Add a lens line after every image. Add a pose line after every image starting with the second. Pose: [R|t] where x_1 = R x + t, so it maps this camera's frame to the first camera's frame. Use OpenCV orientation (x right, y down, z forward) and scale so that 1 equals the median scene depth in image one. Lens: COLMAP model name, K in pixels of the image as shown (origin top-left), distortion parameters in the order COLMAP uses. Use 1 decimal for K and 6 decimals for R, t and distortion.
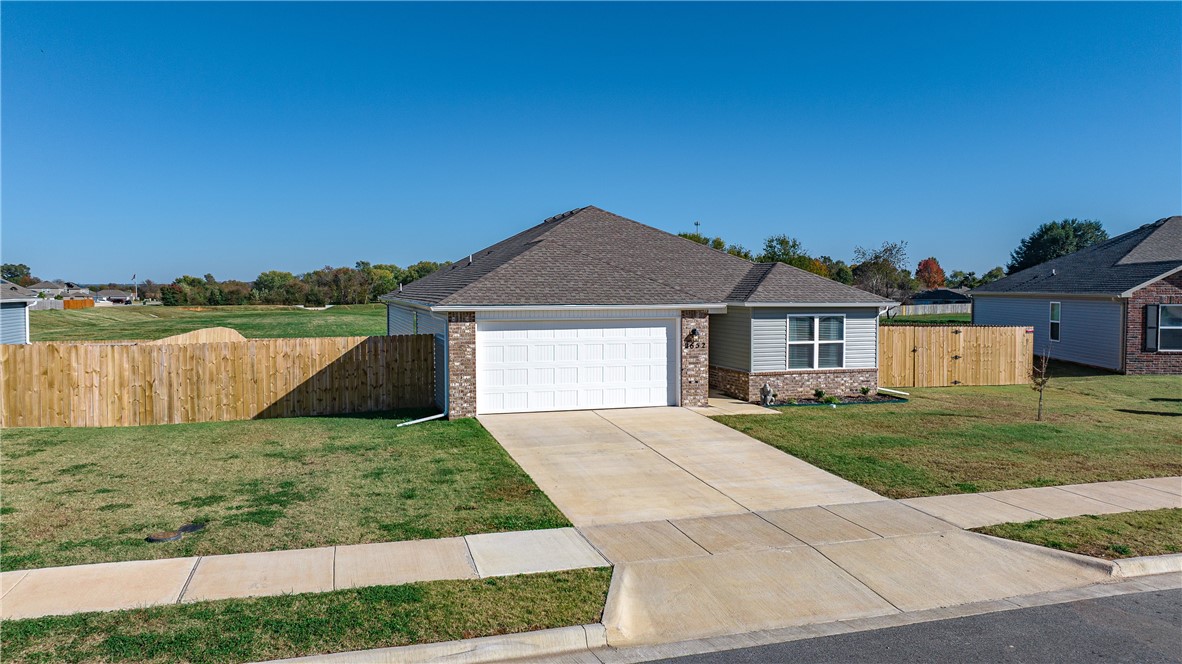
lens RADIAL K [[840.2, 0, 591.4], [0, 840.2, 317.8], [0, 0, 1]] dist [-0.008077, -0.026697]
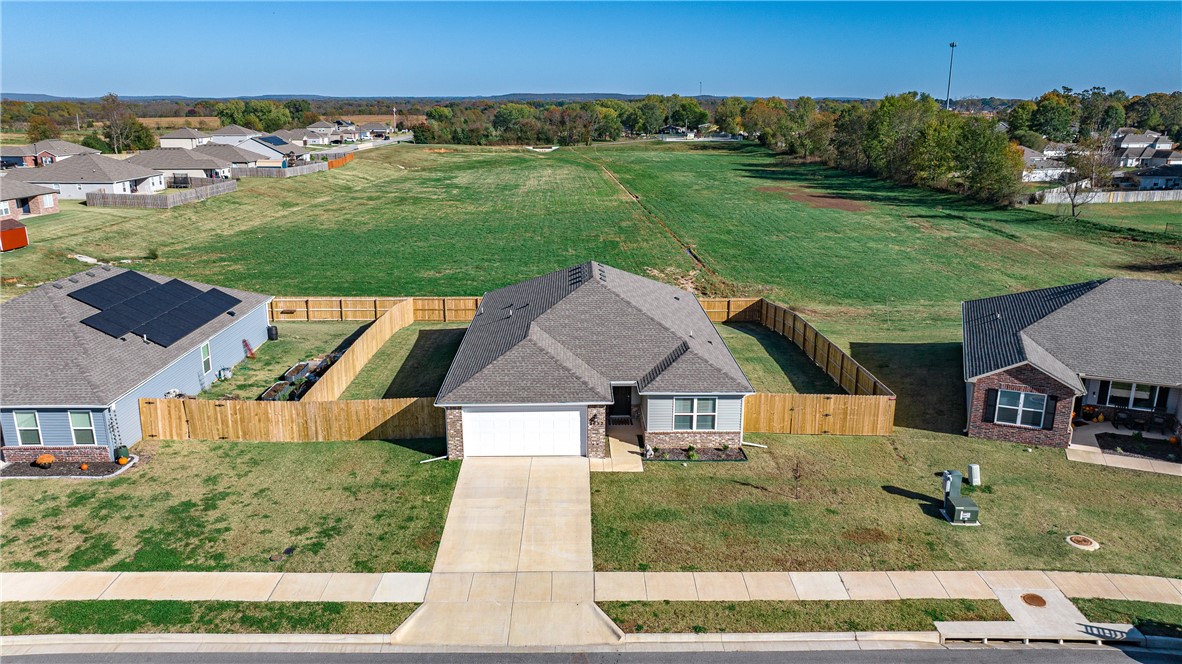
lens RADIAL K [[840.2, 0, 591.4], [0, 840.2, 317.8], [0, 0, 1]] dist [-0.008077, -0.026697]
pose [[0.959719, 0.073793, -0.271098, 0.484654], [-0.013276, 0.975725, 0.218595, -0.471048], [0.280648, -0.206190, 0.937402, -0.451527]]
